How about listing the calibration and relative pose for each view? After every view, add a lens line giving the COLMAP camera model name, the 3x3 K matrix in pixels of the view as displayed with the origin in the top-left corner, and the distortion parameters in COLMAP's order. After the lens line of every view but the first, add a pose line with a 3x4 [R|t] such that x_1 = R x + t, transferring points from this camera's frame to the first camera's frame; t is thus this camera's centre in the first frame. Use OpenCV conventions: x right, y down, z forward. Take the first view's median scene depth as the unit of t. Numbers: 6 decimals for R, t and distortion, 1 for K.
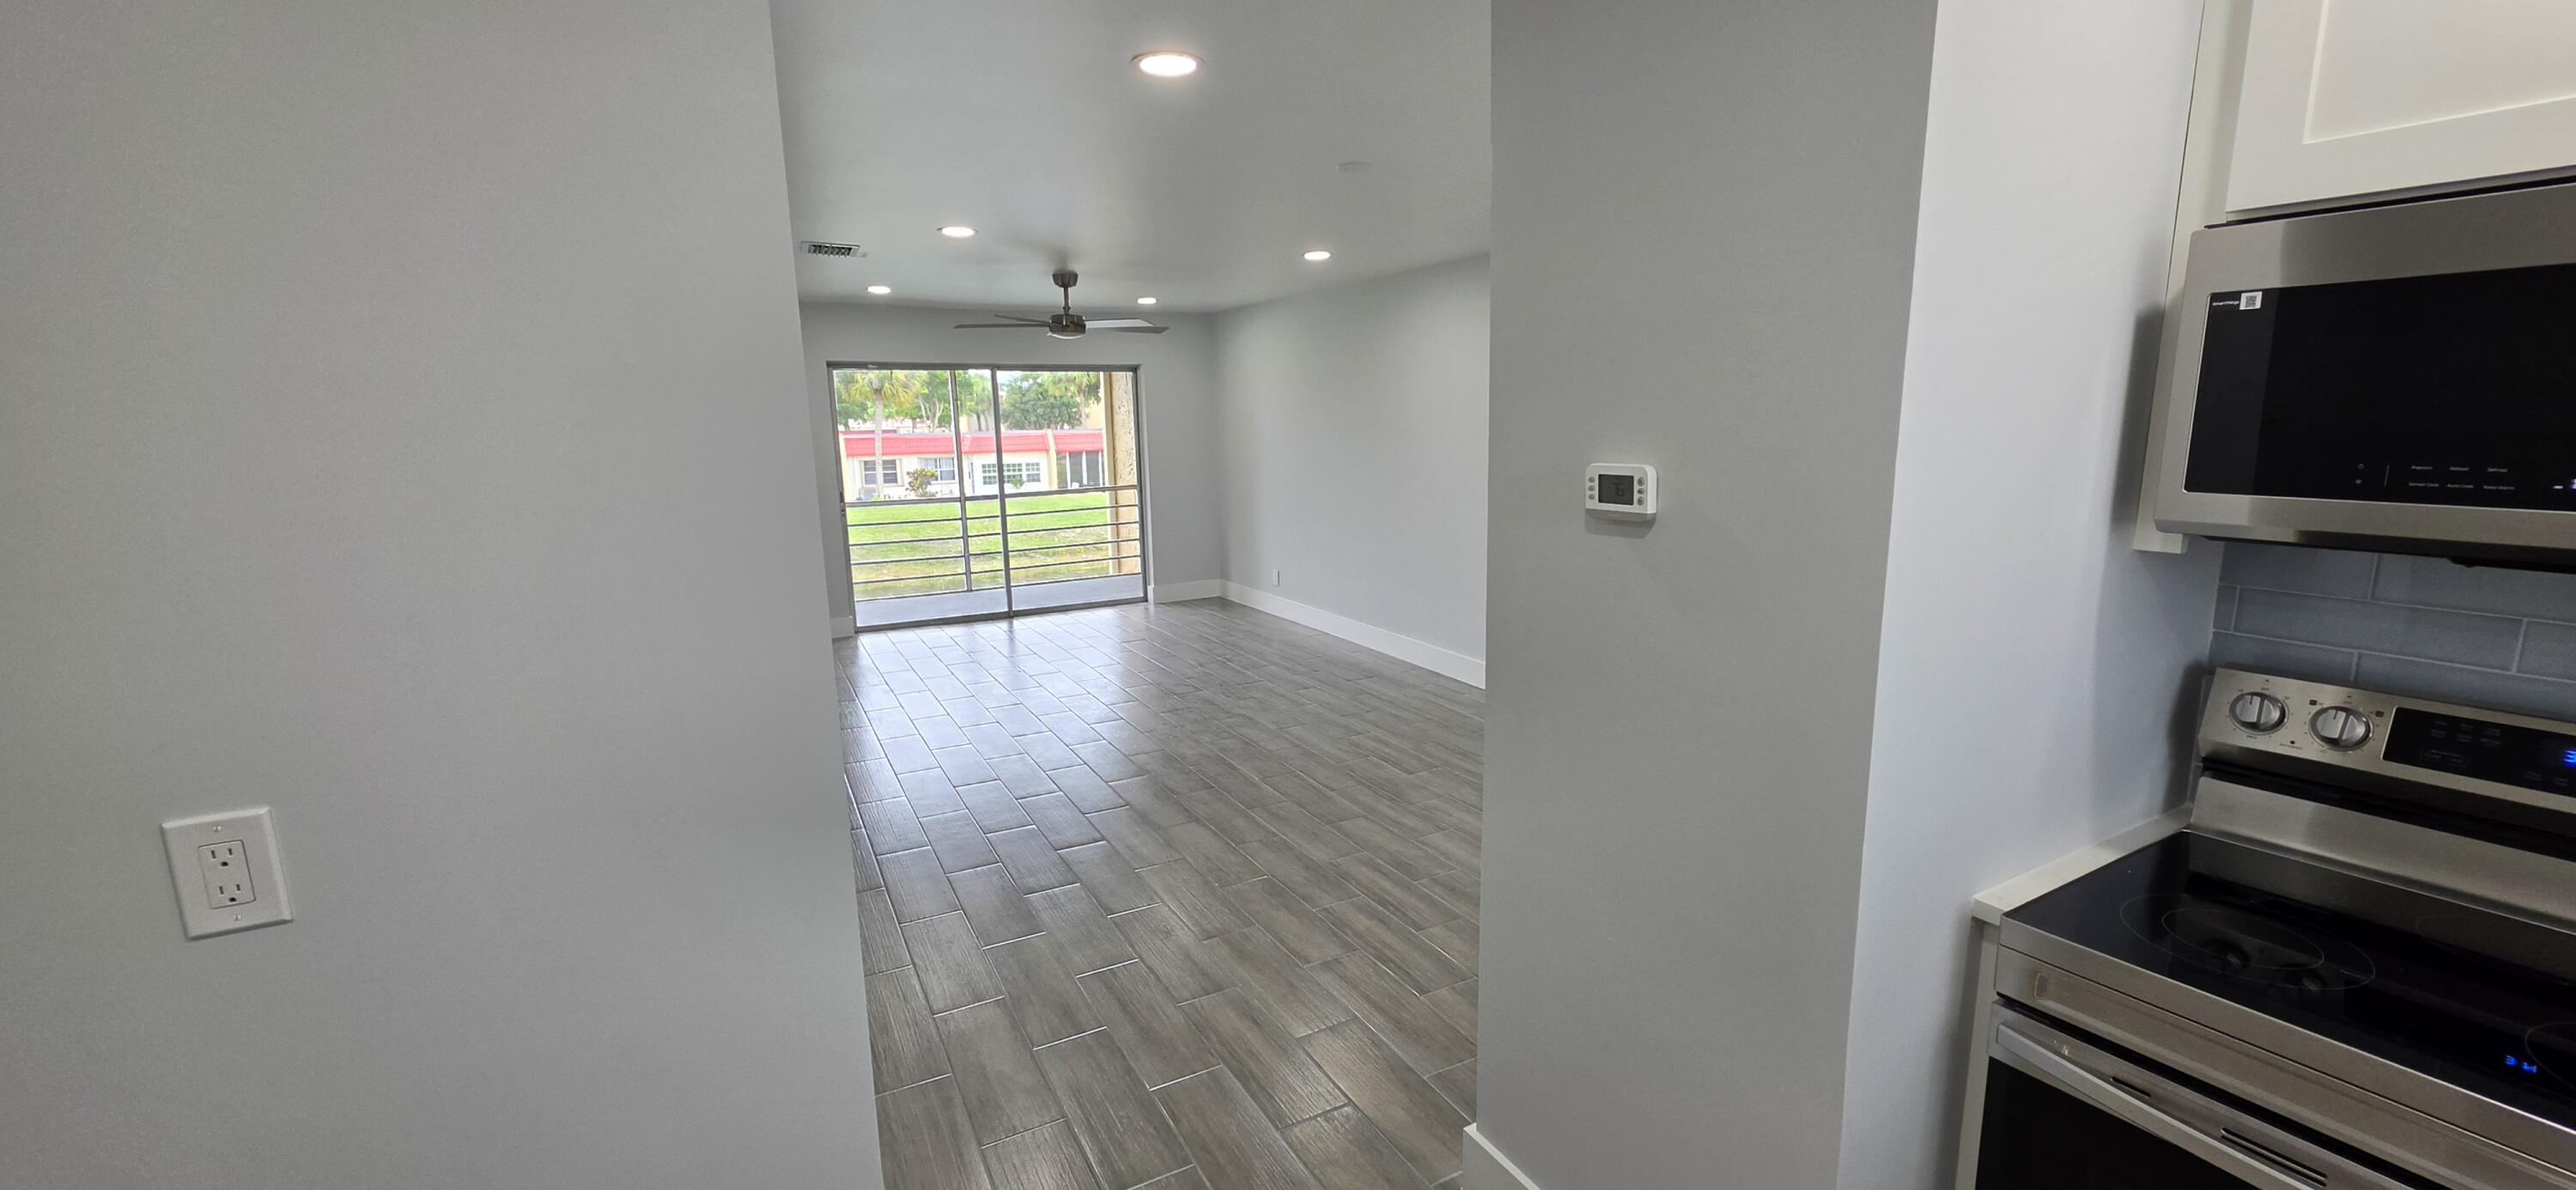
lens RADIAL K [[1026.7, 0, 1288.0], [0, 1026.7, 595.0], [0, 0, 1]] dist [-0.000626, 0.000028]
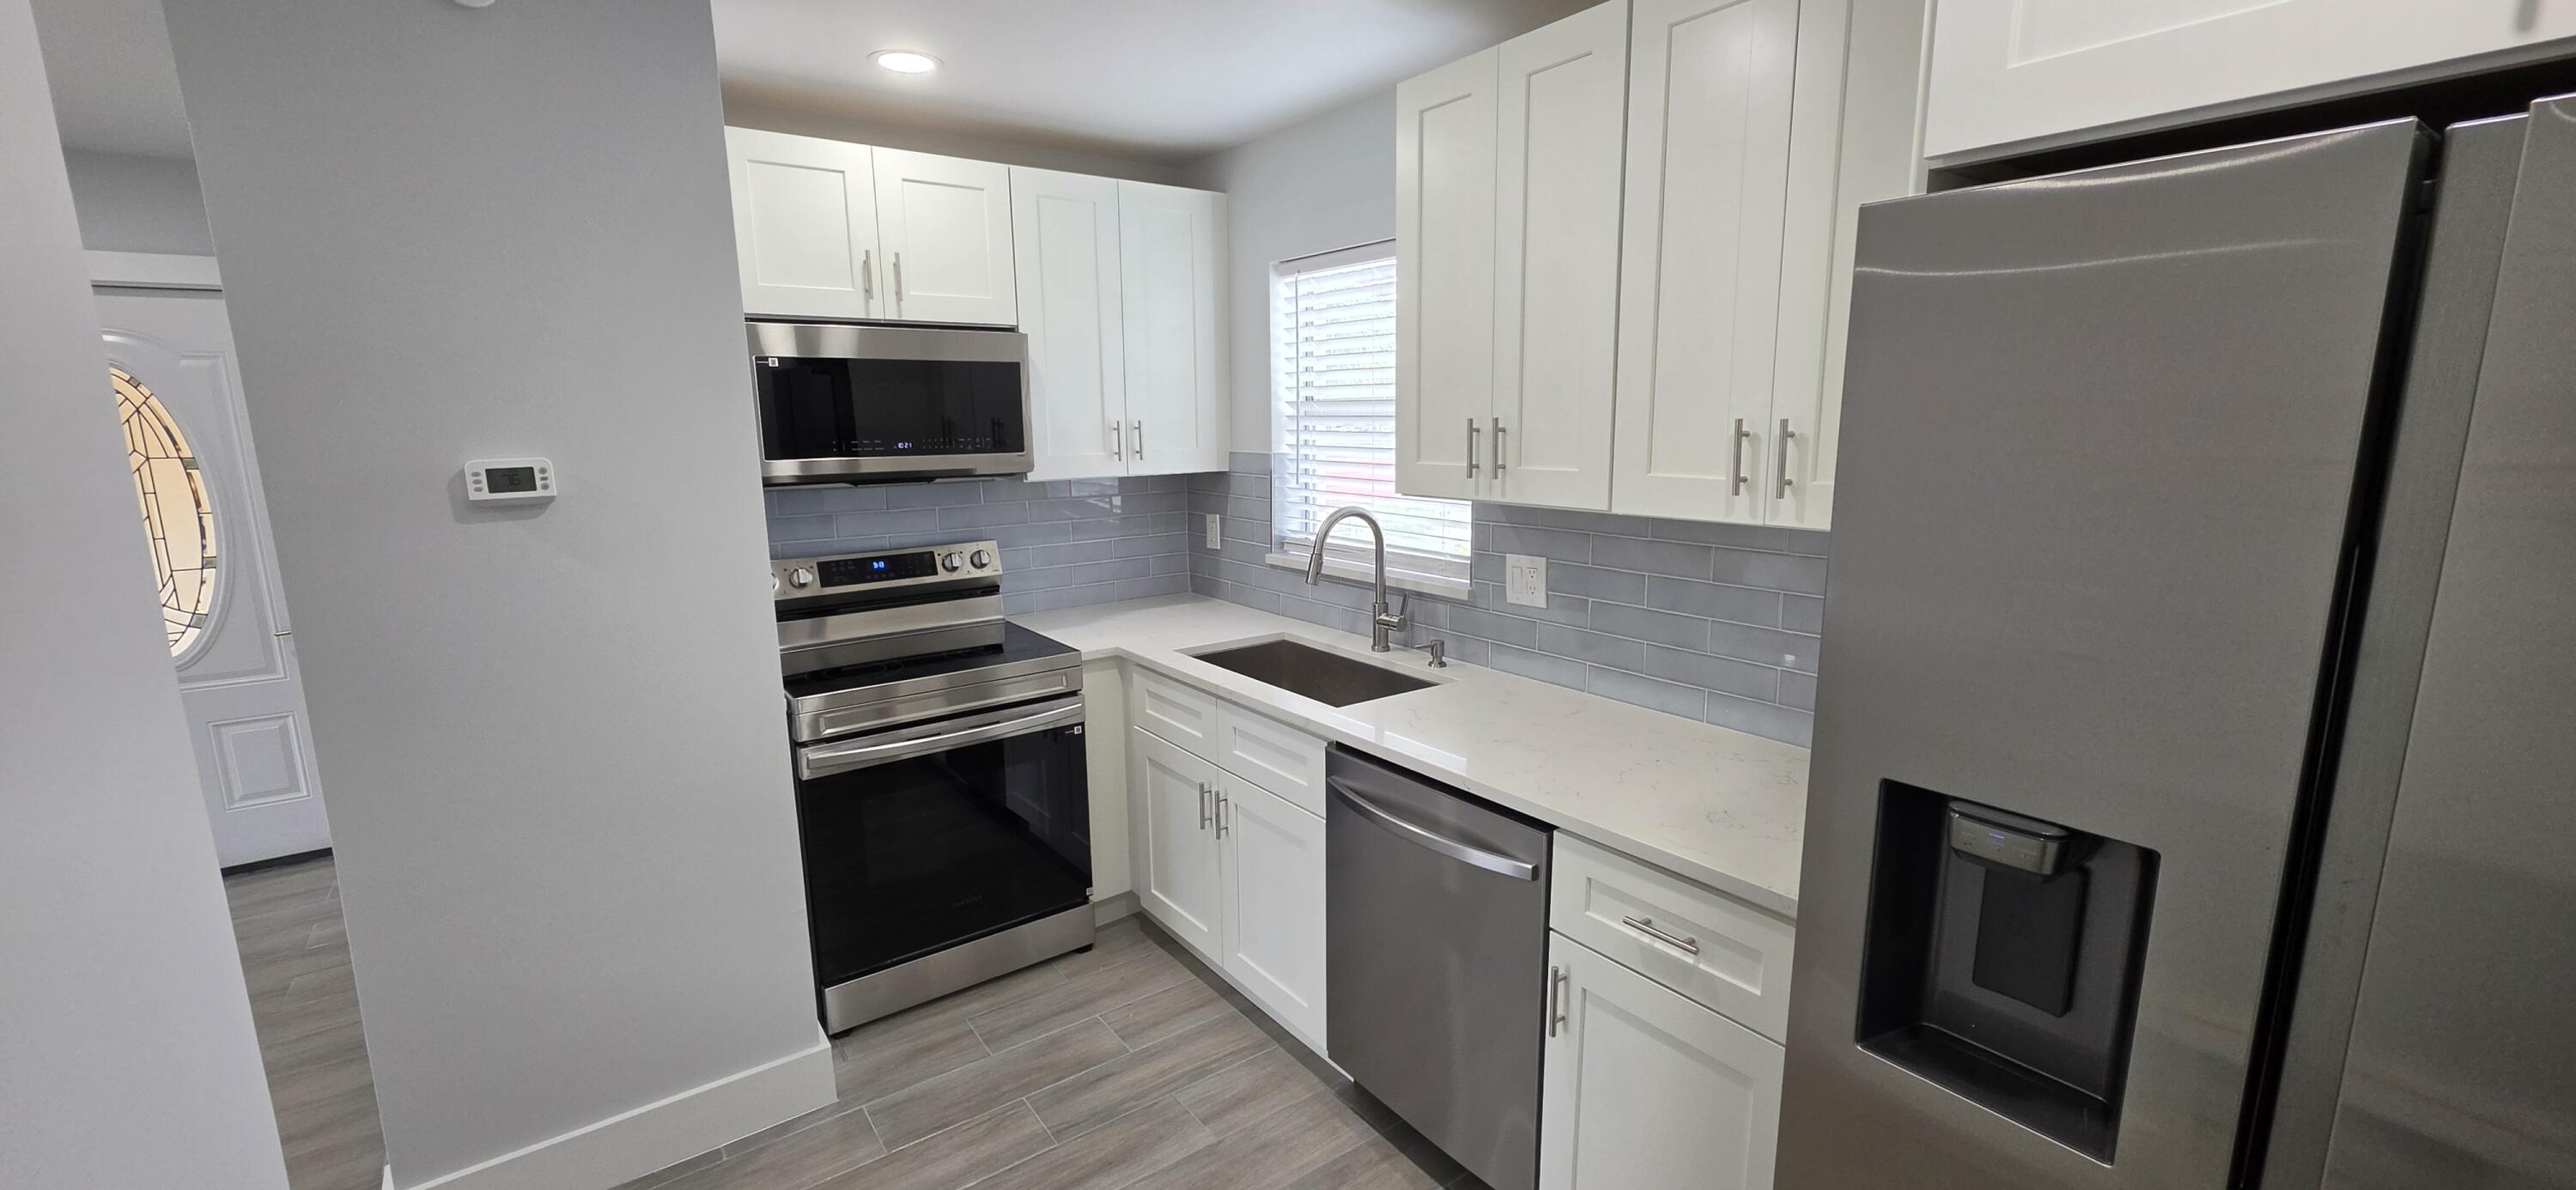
lens RADIAL K [[1031.0, 0, 1285.6], [0, 1031.0, 593.6], [0, 0, 1]] dist [-0.001521, 0.000017]
pose [[-0.134790, -0.155275, 0.978632, -0.260752], [0.190085, 0.965250, 0.179333, -0.004629], [-0.972471, 0.210195, -0.100591, 0.068509]]
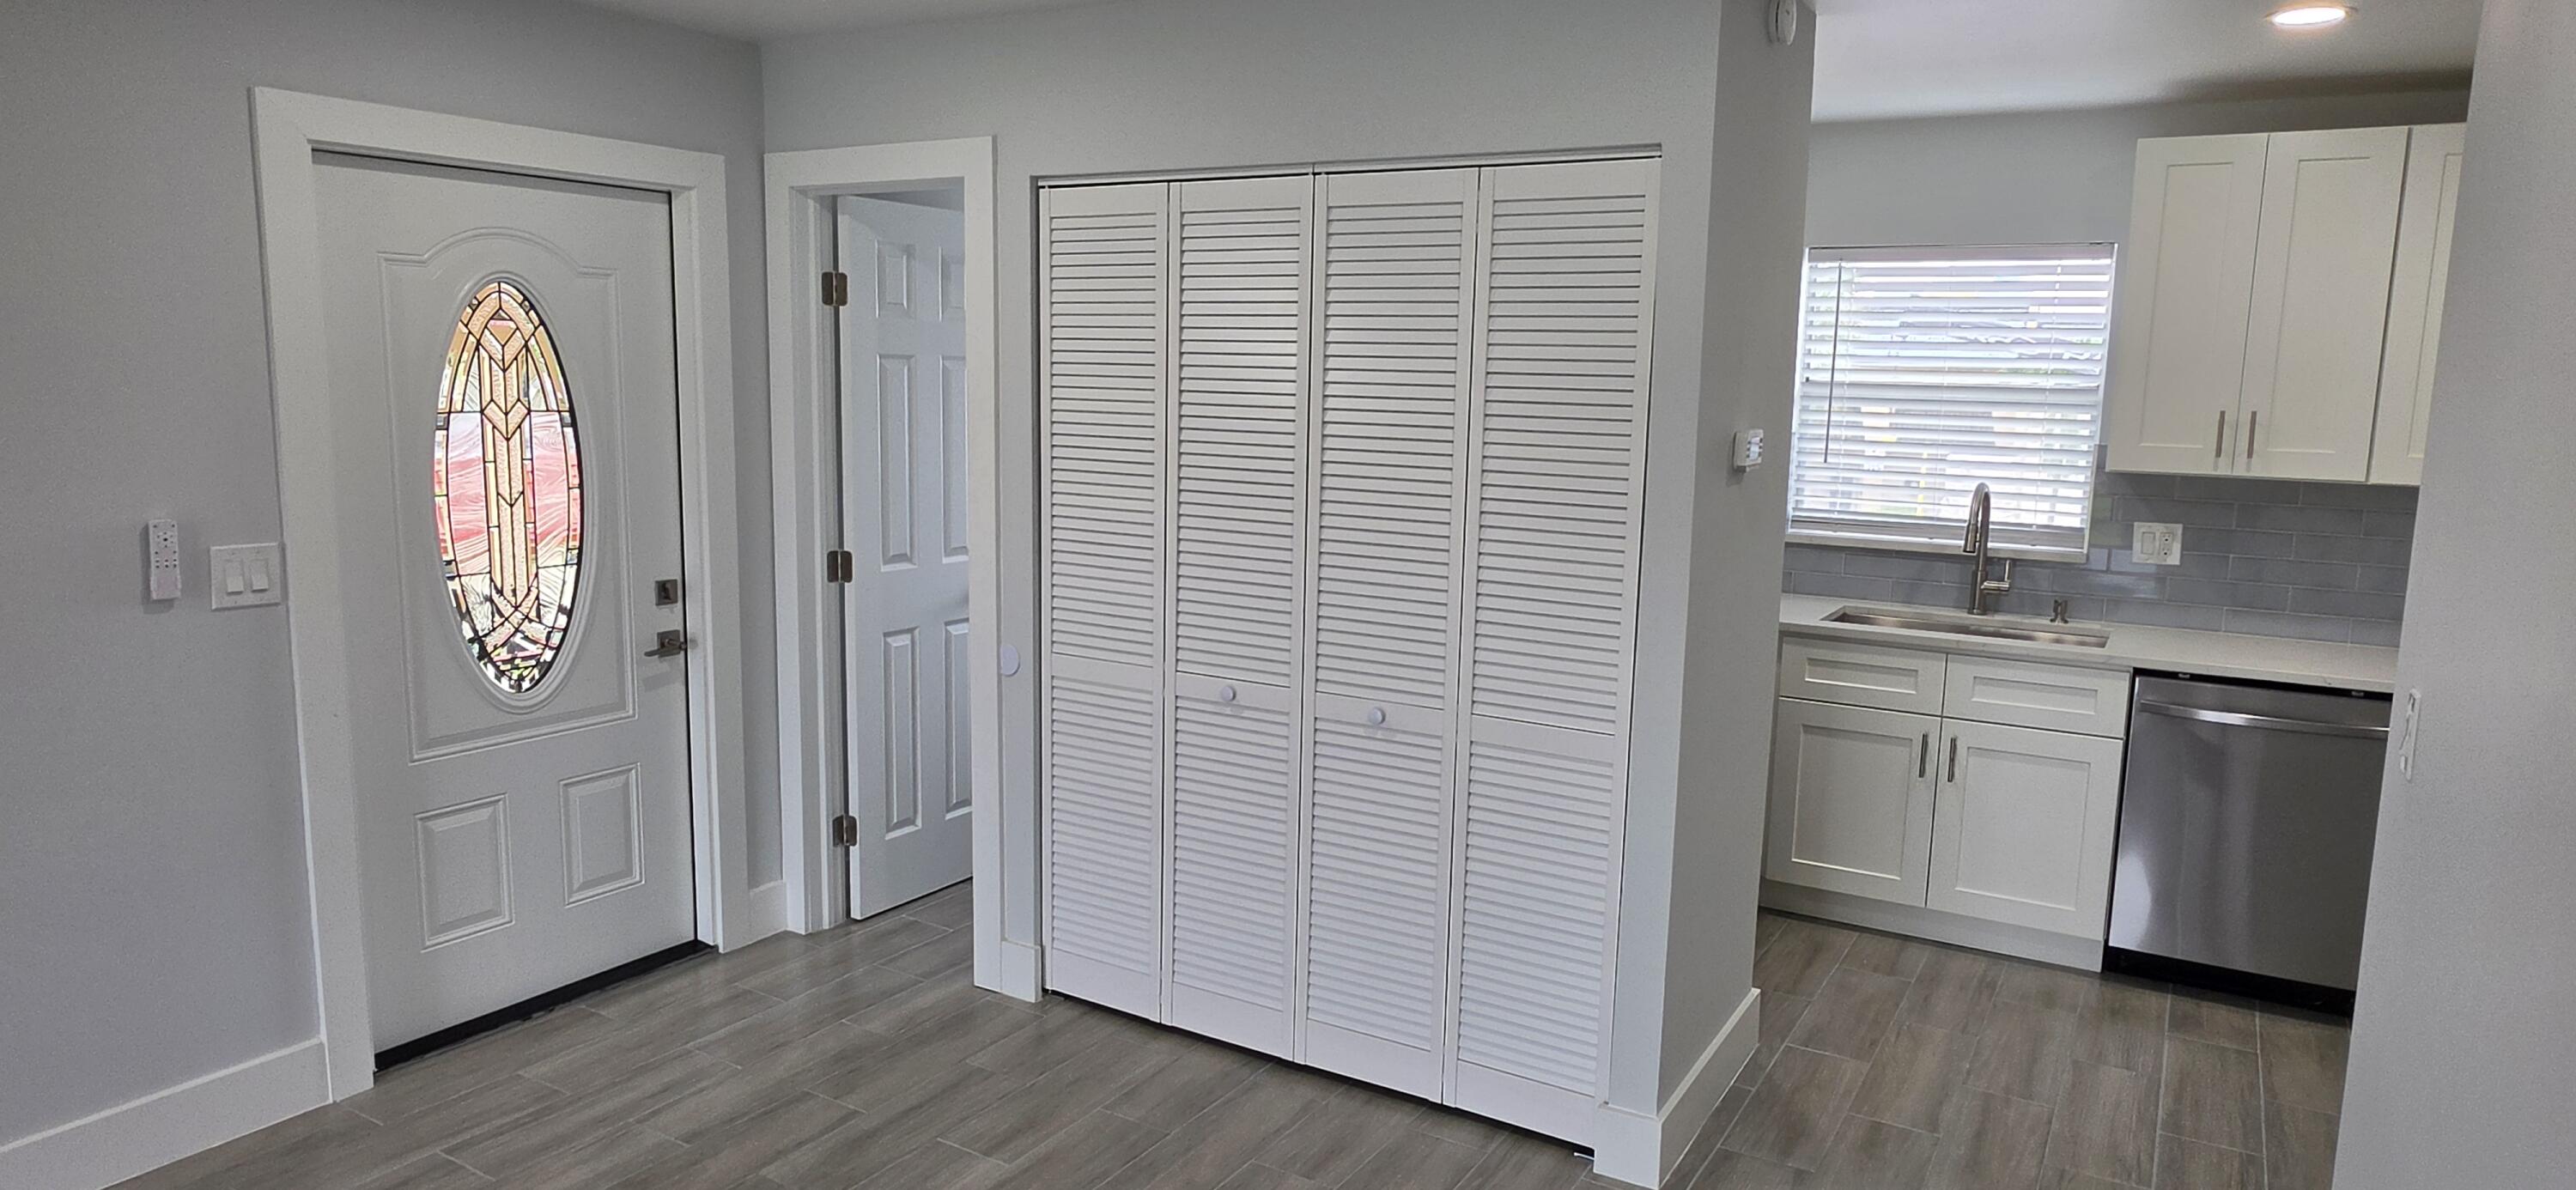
lens RADIAL K [[1524.7, 0, 1289.2], [0, 1524.7, 591.1], [0, 0, 1]] dist [0.001025, -0.000569]
pose [[-0.505443, -0.117831, 0.854777, -0.288006], [0.139140, 0.966537, 0.215512, -0.113440], [-0.851568, 0.227863, -0.472135, 0.650812]]
